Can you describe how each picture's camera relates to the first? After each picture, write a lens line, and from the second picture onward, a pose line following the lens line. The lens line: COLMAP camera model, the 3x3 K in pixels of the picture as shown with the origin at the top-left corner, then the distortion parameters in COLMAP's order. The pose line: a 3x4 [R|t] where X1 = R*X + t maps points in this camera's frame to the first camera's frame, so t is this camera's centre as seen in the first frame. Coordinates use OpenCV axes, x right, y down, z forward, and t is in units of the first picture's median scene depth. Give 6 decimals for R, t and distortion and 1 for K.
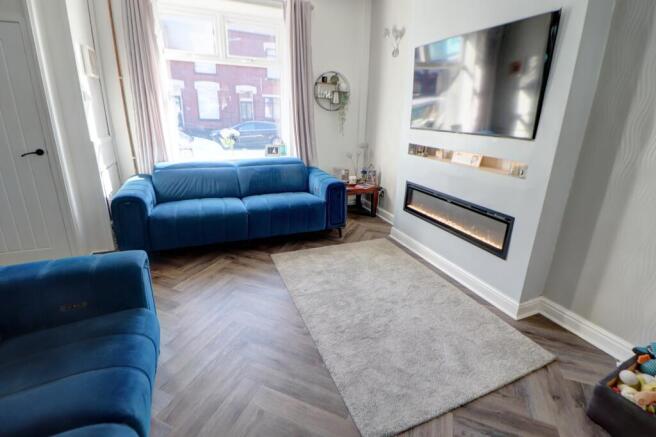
lens RADIAL K [[304.3, 0, 333.9], [0, 304.3, 216.4], [0, 0, 1]] dist [-0.019869, -0.003658]
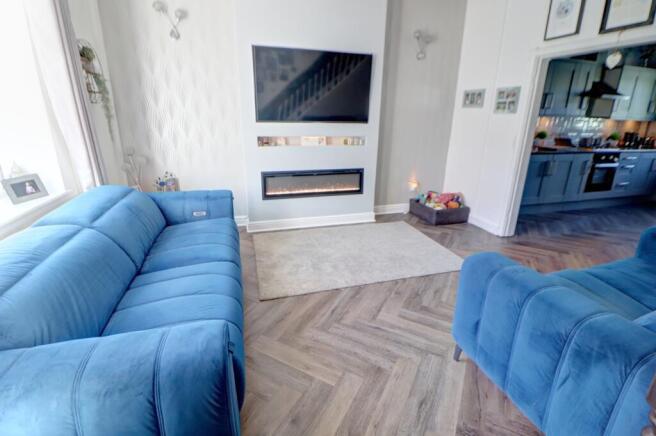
lens RADIAL K [[304.3, 0, 330.5], [0, 304.3, 217.0], [0, 0, 1]] dist [-0.019869, -0.003658]
pose [[0.105095, -0.349931, 0.930862, -0.943737], [0.300644, 0.903425, 0.305674, -0.273677], [-0.947928, 0.247733, 0.200150, 0.726123]]
